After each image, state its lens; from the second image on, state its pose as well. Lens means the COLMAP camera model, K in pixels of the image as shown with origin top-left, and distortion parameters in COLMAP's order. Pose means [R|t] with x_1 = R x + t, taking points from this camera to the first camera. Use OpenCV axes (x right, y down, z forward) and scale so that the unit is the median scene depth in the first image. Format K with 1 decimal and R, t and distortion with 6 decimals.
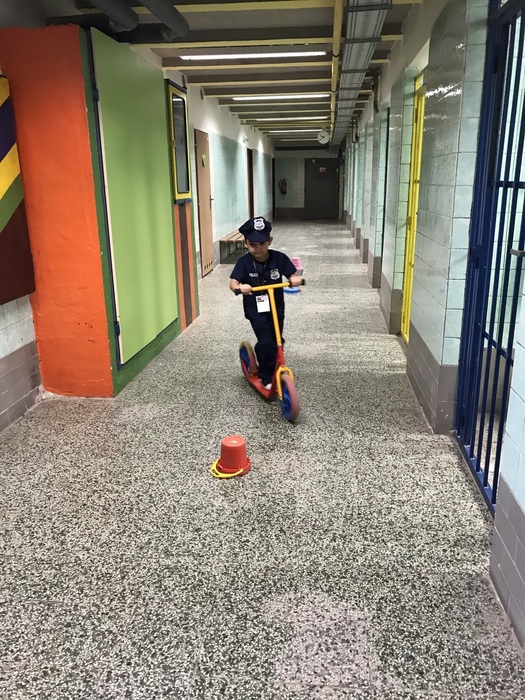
lens RADIAL K [[587.2, 0, 262.5], [0, 587.2, 350.0], [0, 0, 1]] dist [-0.000568, 0.000514]
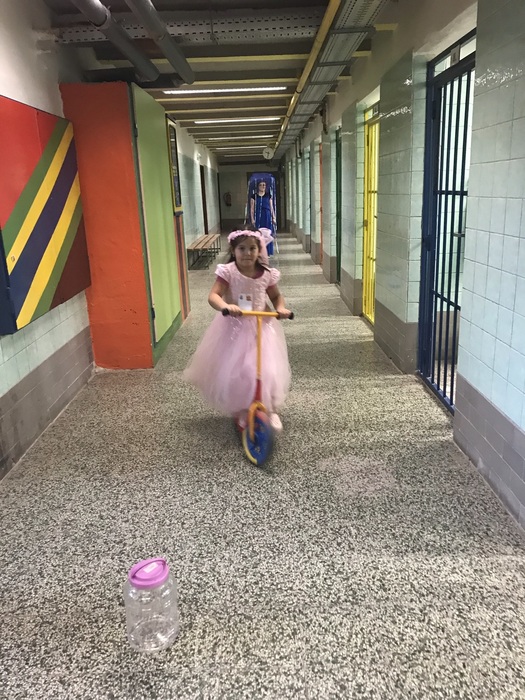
lens RADIAL K [[587.2, 0, 262.5], [0, 587.2, 350.0], [0, 0, 1]] dist [-0.000568, 0.000514]
pose [[0.993074, -0.054834, 0.103914, -0.165366], [0.056905, 0.998234, -0.017073, 0.085685], [-0.102795, 0.022868, 0.994440, -0.314598]]
